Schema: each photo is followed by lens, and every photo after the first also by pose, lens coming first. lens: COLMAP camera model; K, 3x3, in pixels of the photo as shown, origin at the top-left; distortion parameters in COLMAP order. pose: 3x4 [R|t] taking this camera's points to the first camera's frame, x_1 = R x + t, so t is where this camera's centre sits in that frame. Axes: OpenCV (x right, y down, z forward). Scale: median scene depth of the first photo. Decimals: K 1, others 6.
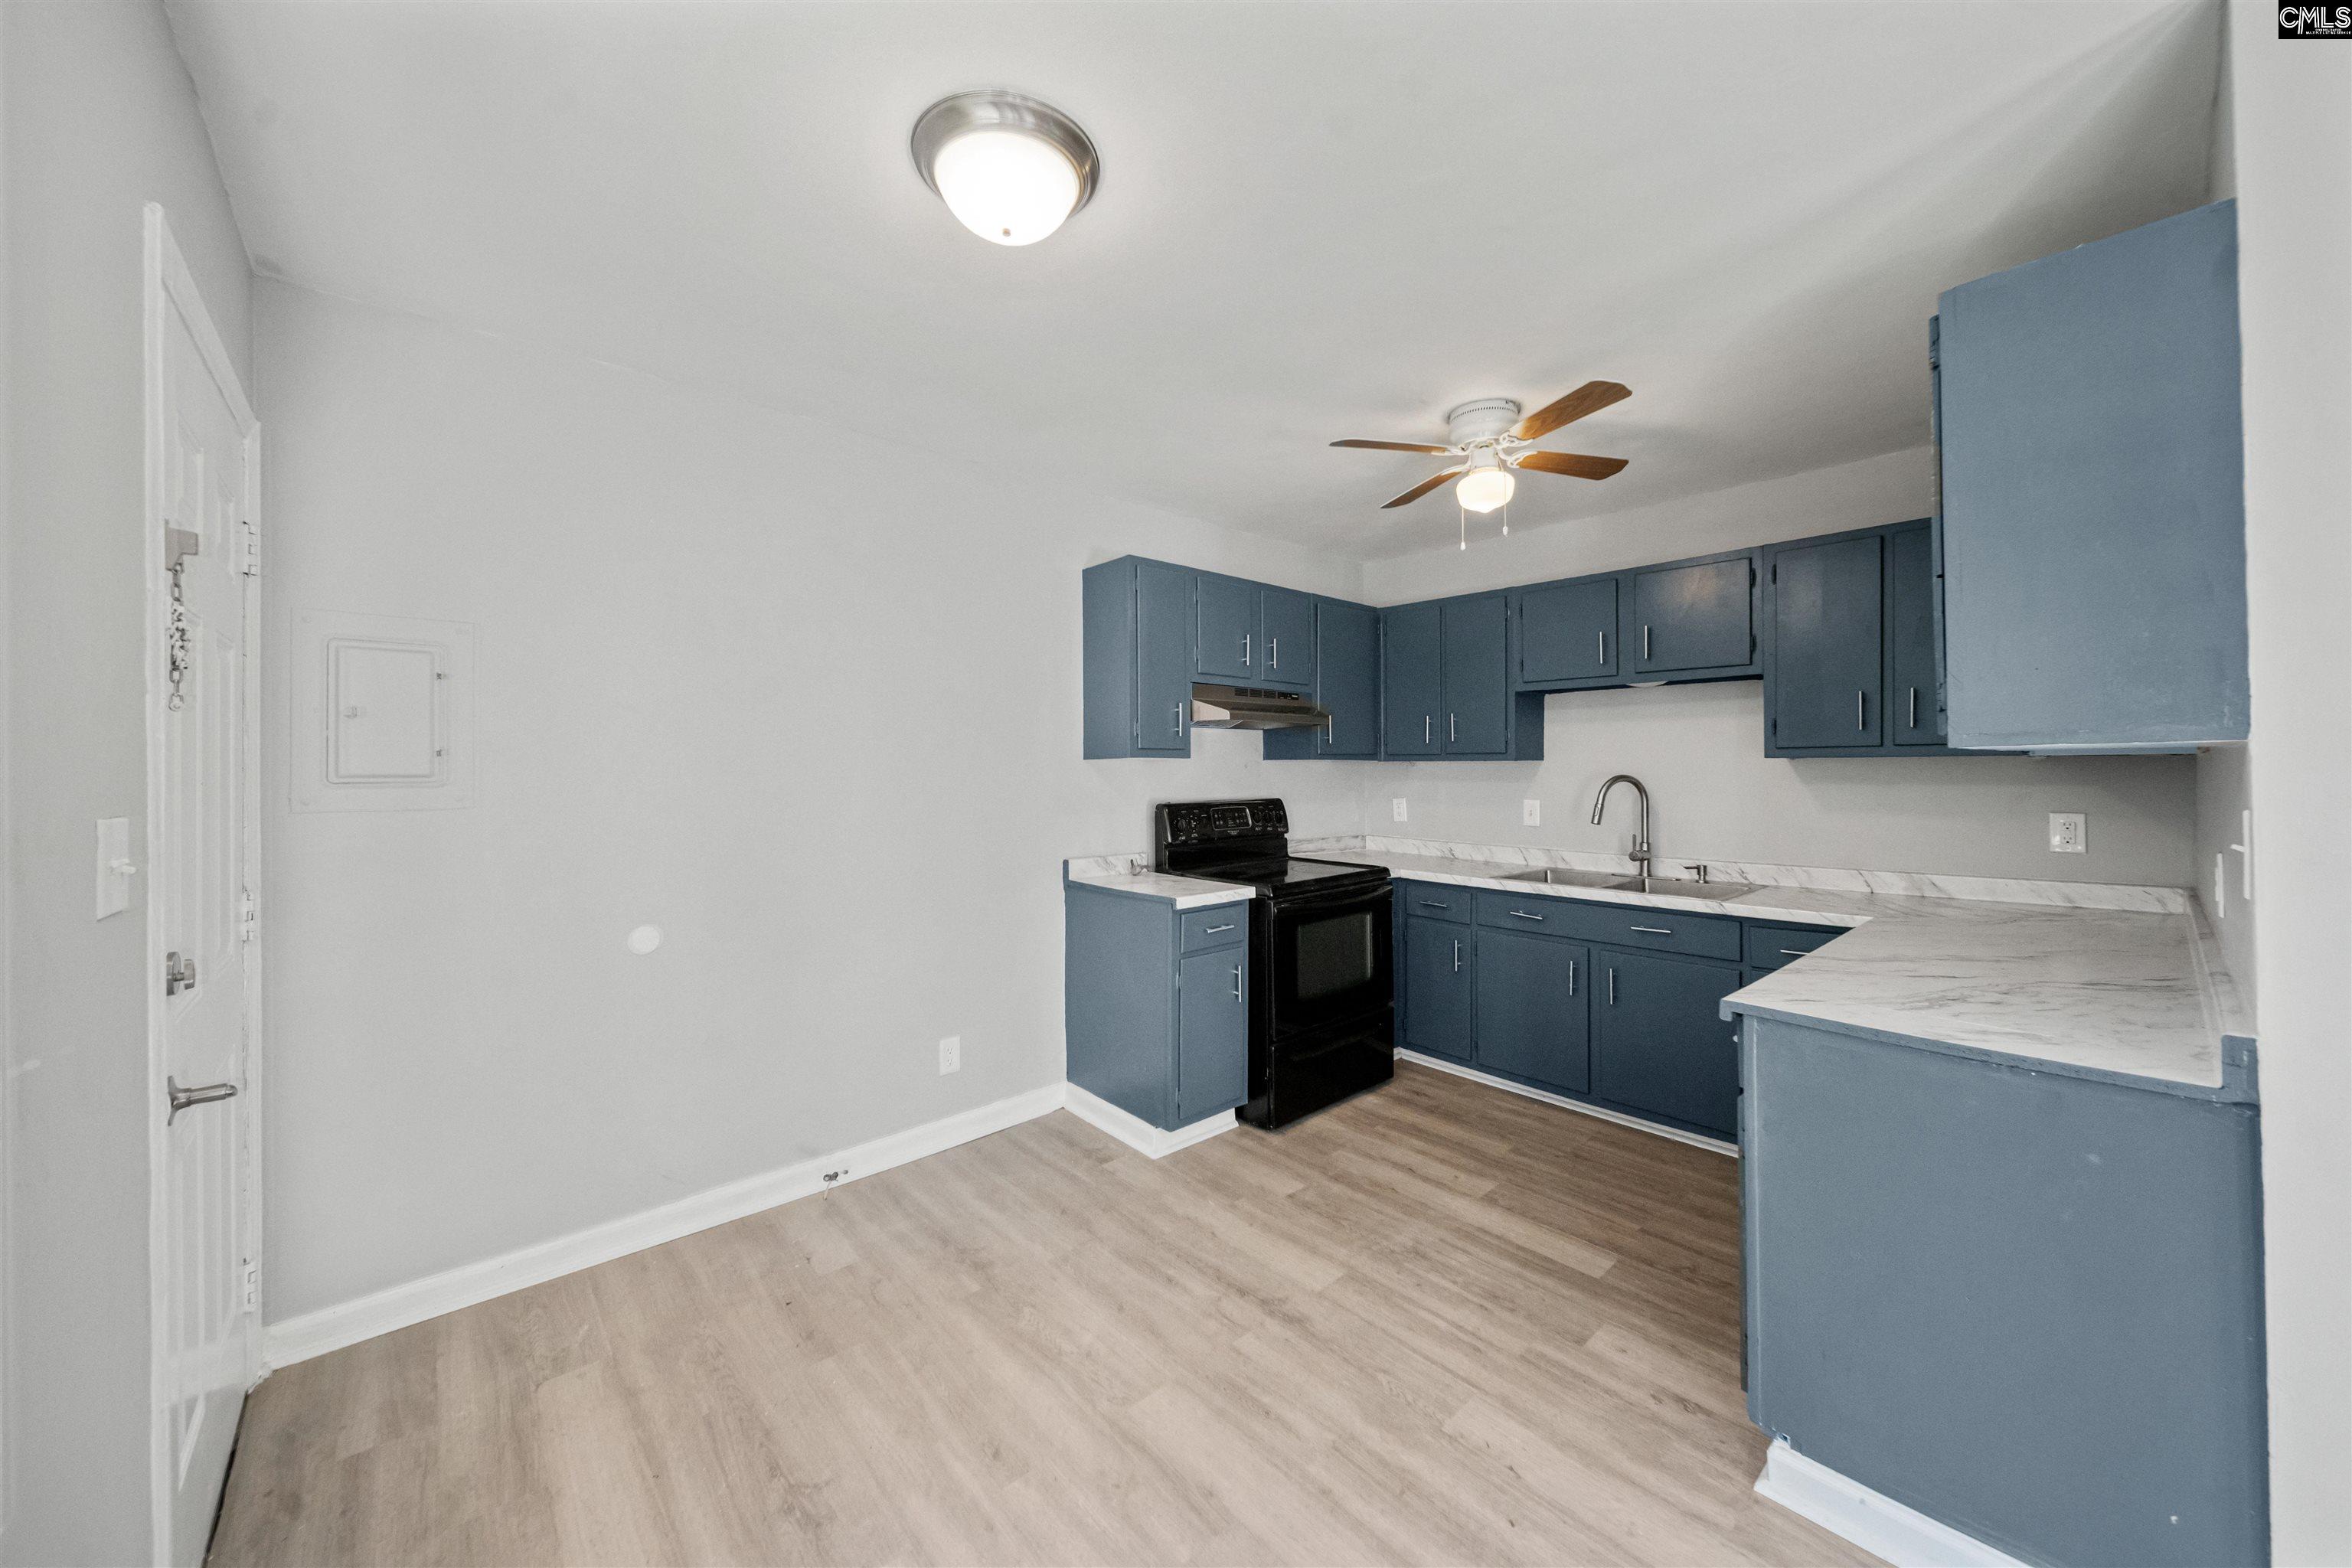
lens RADIAL K [[830.5, 0, 1174.4], [0, 830.5, 768.1], [0, 0, 1]] dist [0.005162, -0.000430]
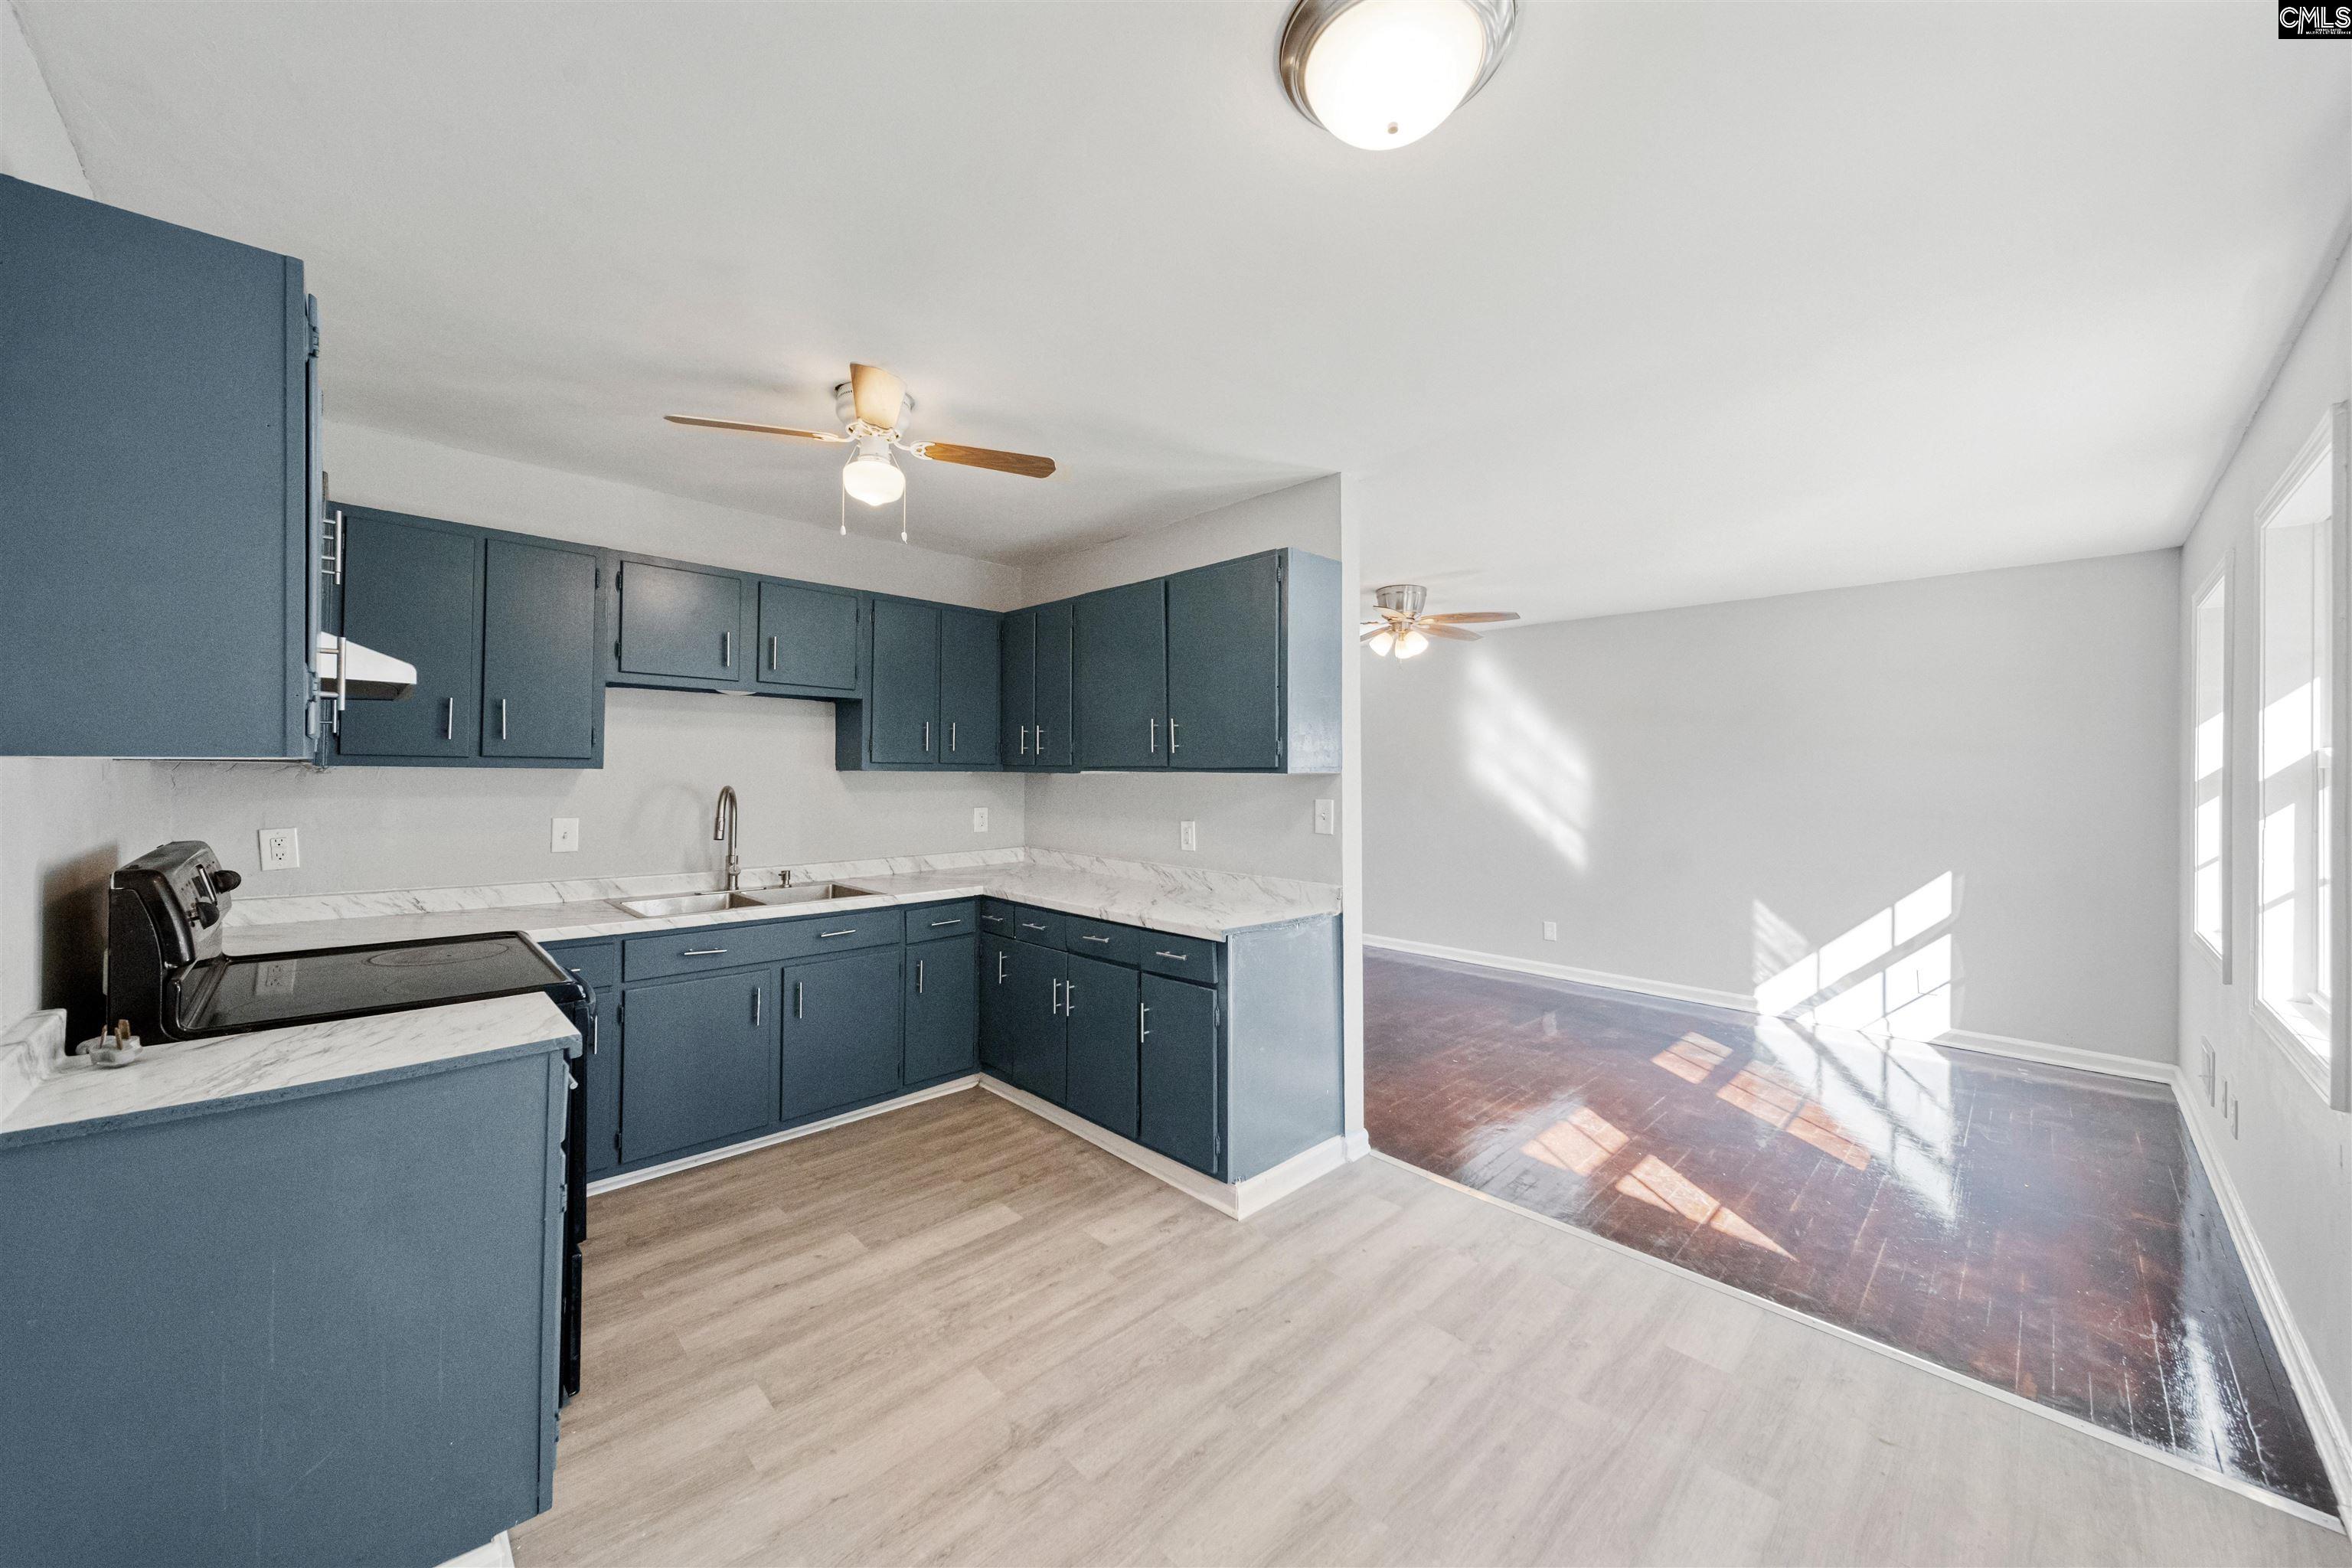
lens RADIAL K [[830.5, 0, 1174.4], [0, 830.5, 768.1], [0, 0, 1]] dist [0.005162, -0.000430]
pose [[-0.021019, 0.012237, 0.999704, -0.568683], [-0.005988, 0.999906, -0.012366, -0.004494], [-0.999761, -0.006246, -0.020944, 0.694195]]
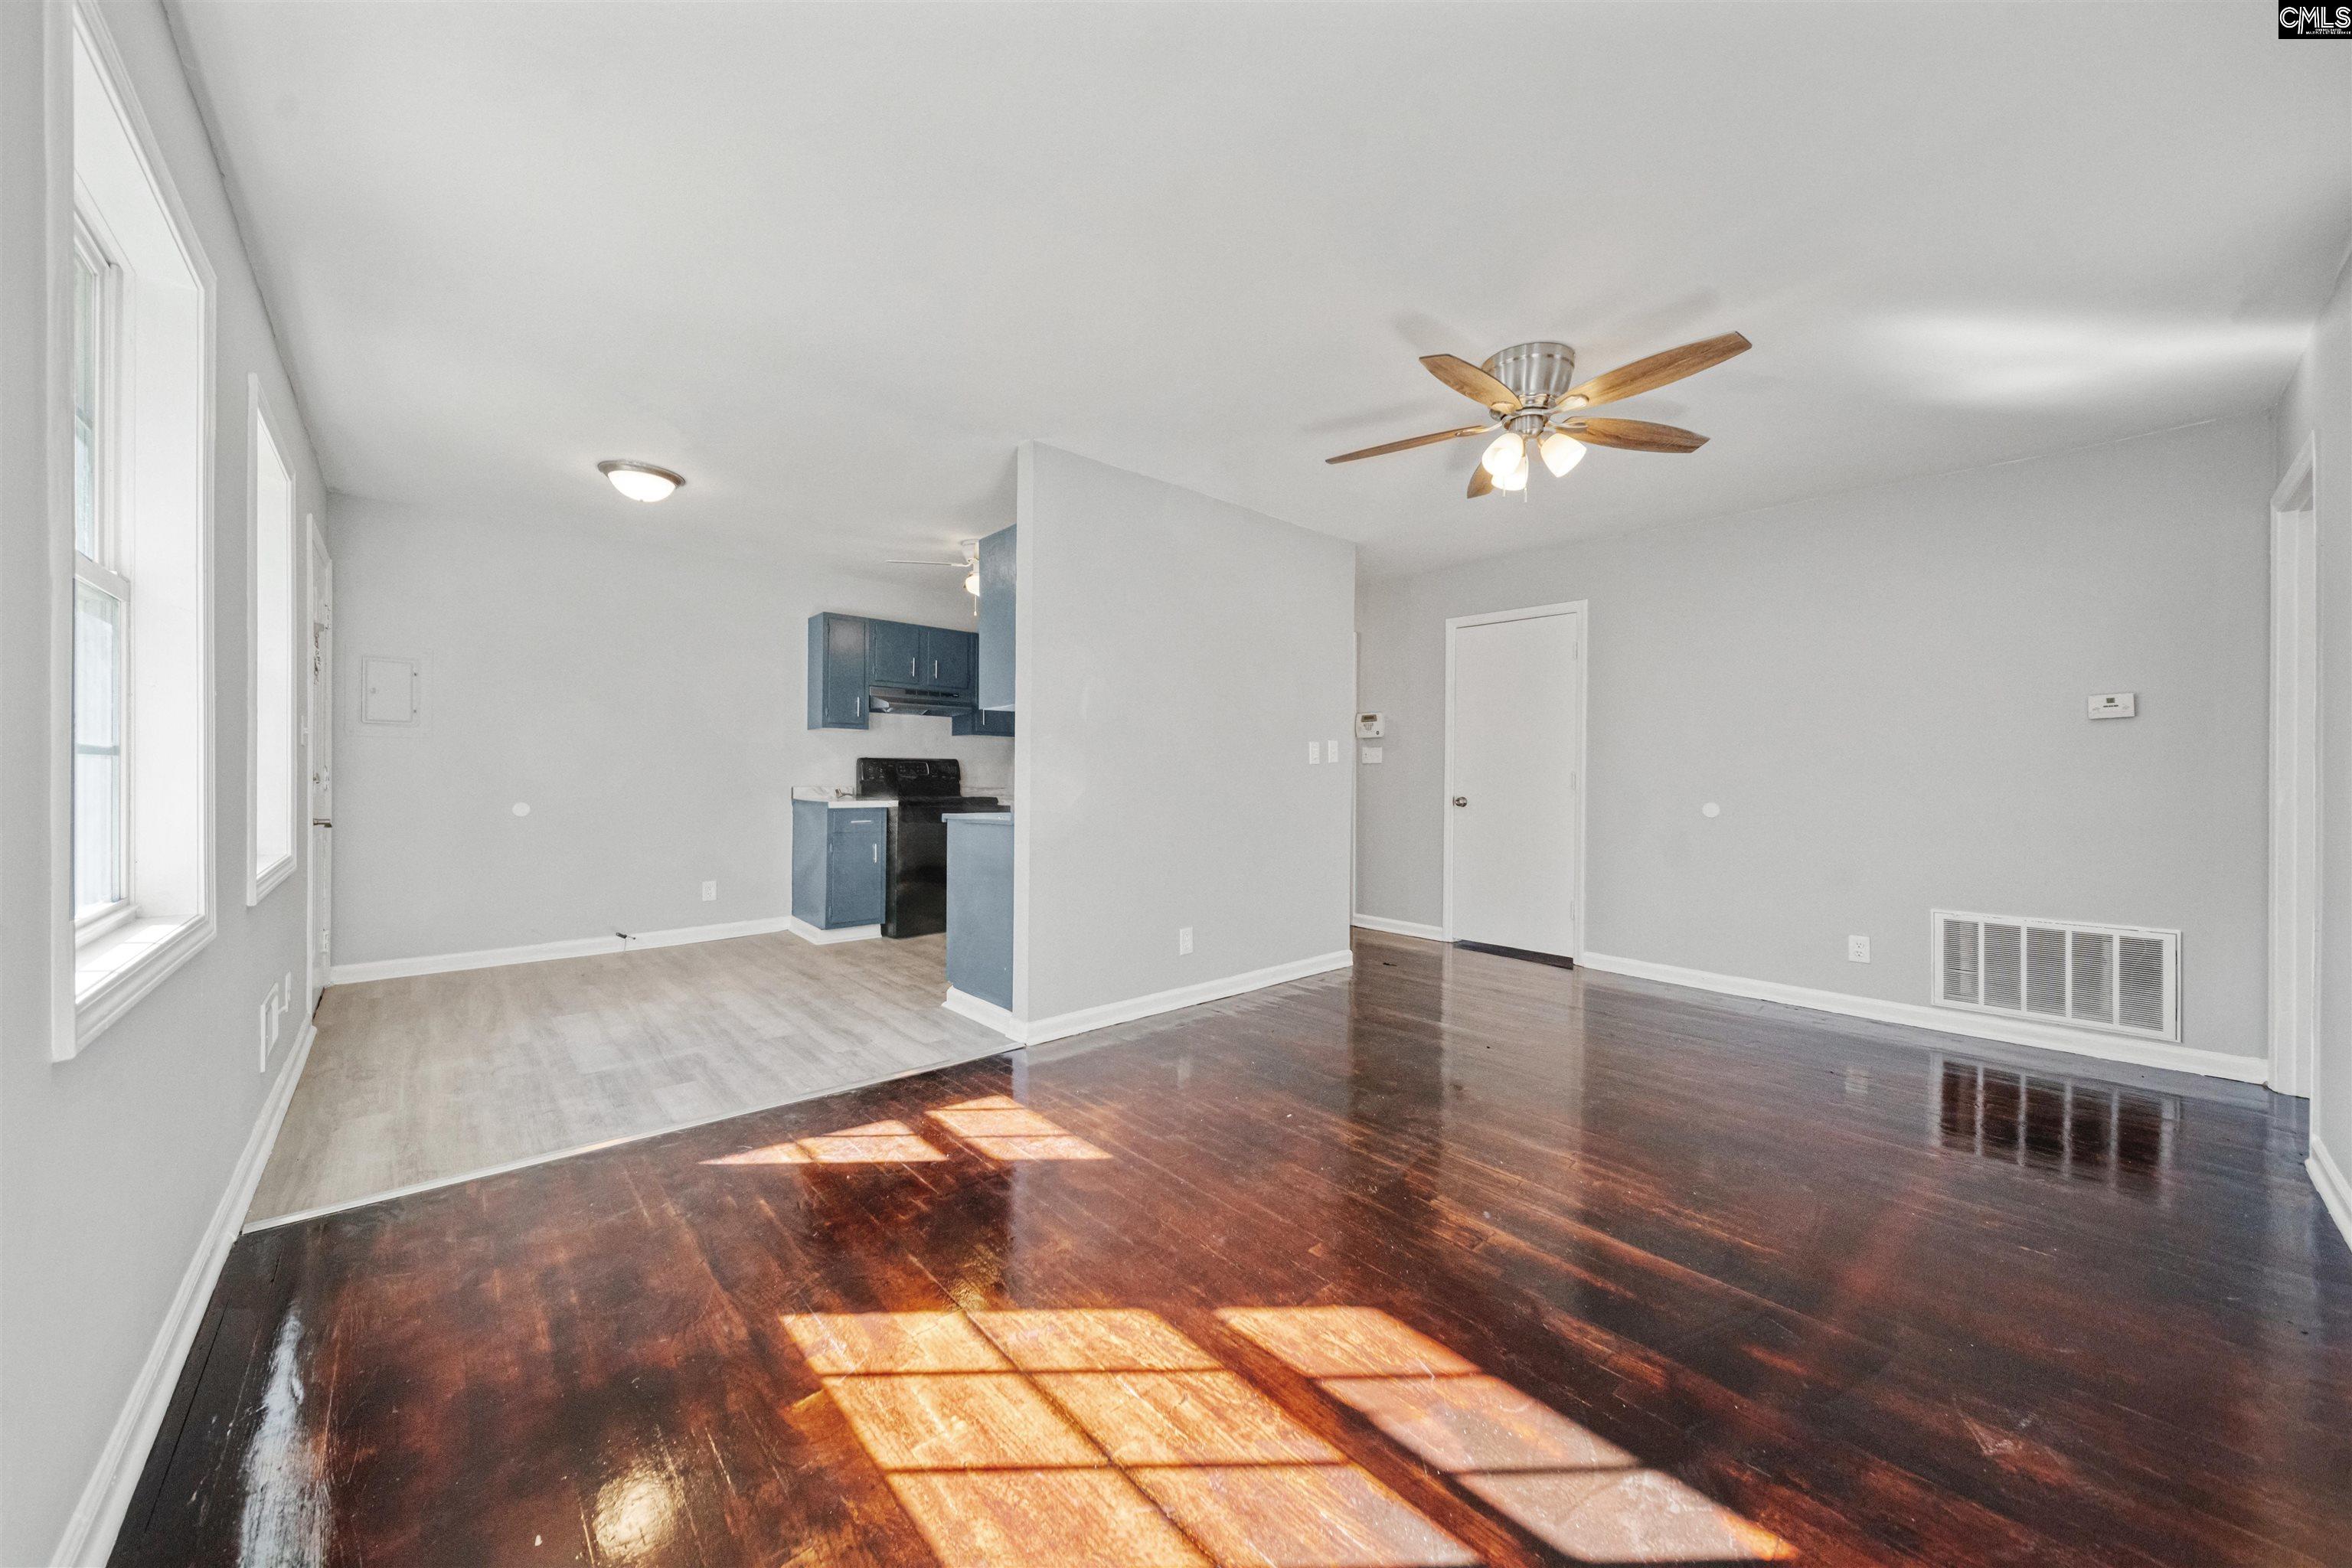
lens RADIAL K [[853.9, 0, 1242.0], [0, 853.9, 784.8], [0, 0, 1]] dist [0.001932, 0.000210]
pose [[0.999563, 0.012326, 0.026854, 0.864254], [-0.012403, 0.999919, 0.002694, 0.101664], [-0.026819, -0.003026, 0.999636, -0.912008]]
